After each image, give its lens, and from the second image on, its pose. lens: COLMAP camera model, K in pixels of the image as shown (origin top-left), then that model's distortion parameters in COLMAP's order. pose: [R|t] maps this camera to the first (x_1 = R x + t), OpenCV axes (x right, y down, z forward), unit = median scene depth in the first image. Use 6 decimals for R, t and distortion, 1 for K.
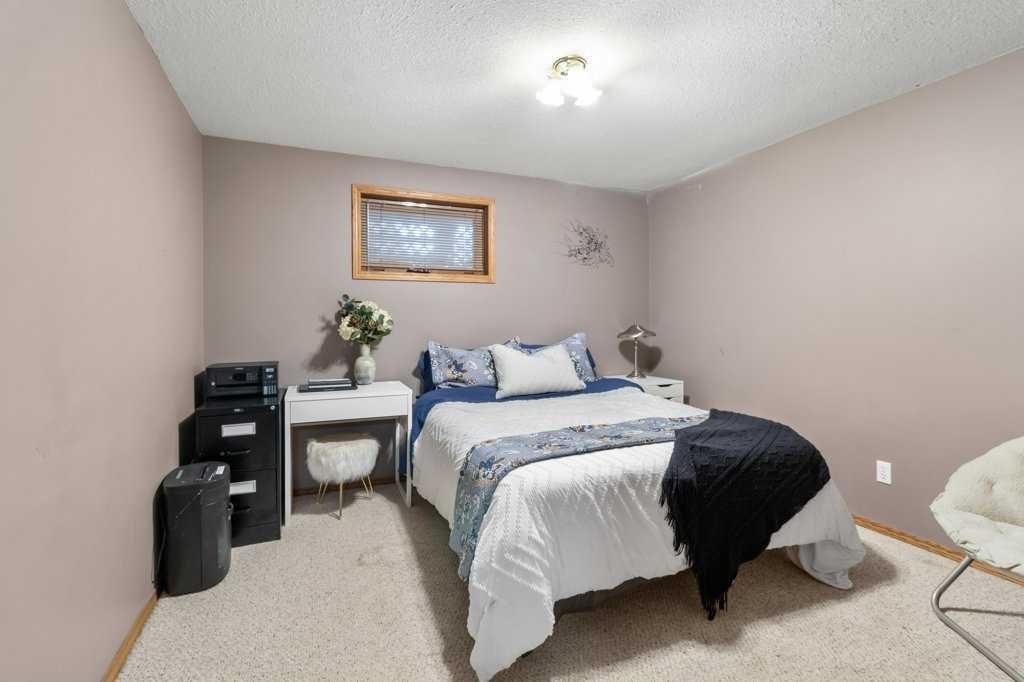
lens RADIAL K [[480.5, 0, 511.9], [0, 480.5, 334.0], [0, 0, 1]] dist [-0.000080, -0.000034]
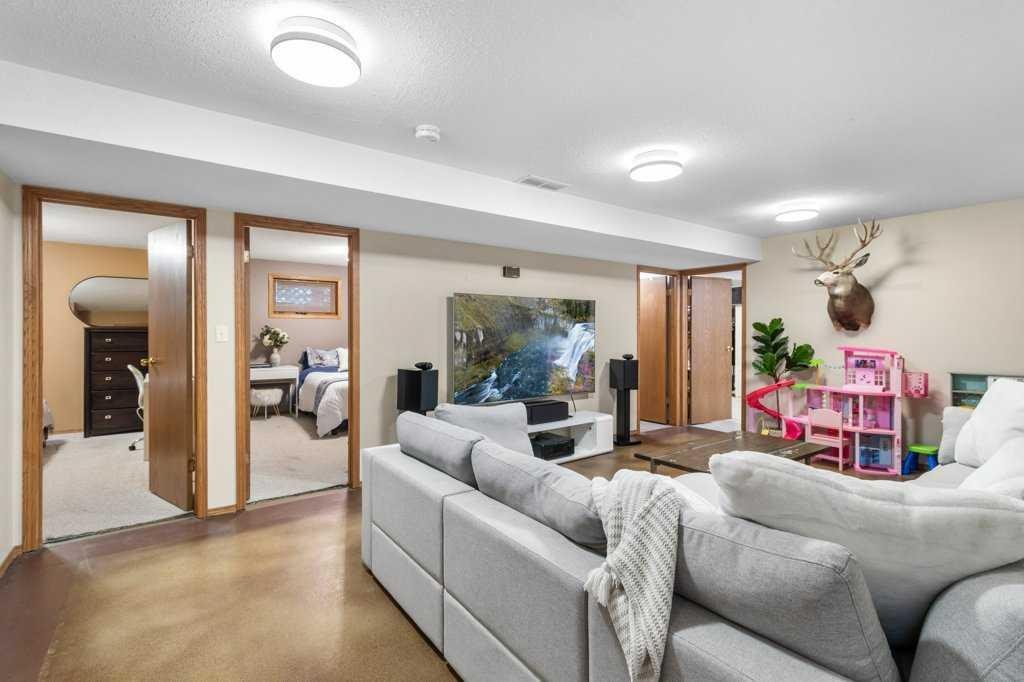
lens RADIAL K [[480.5, 0, 514.6], [0, 480.5, 340.5], [0, 0, 1]] dist [-0.000080, -0.000034]
pose [[0.974026, 0.005106, 0.226379, 0.259583], [-0.003861, 0.999975, -0.005942, -0.003212], [-0.226404, 0.004914, 0.974021, -1.376755]]
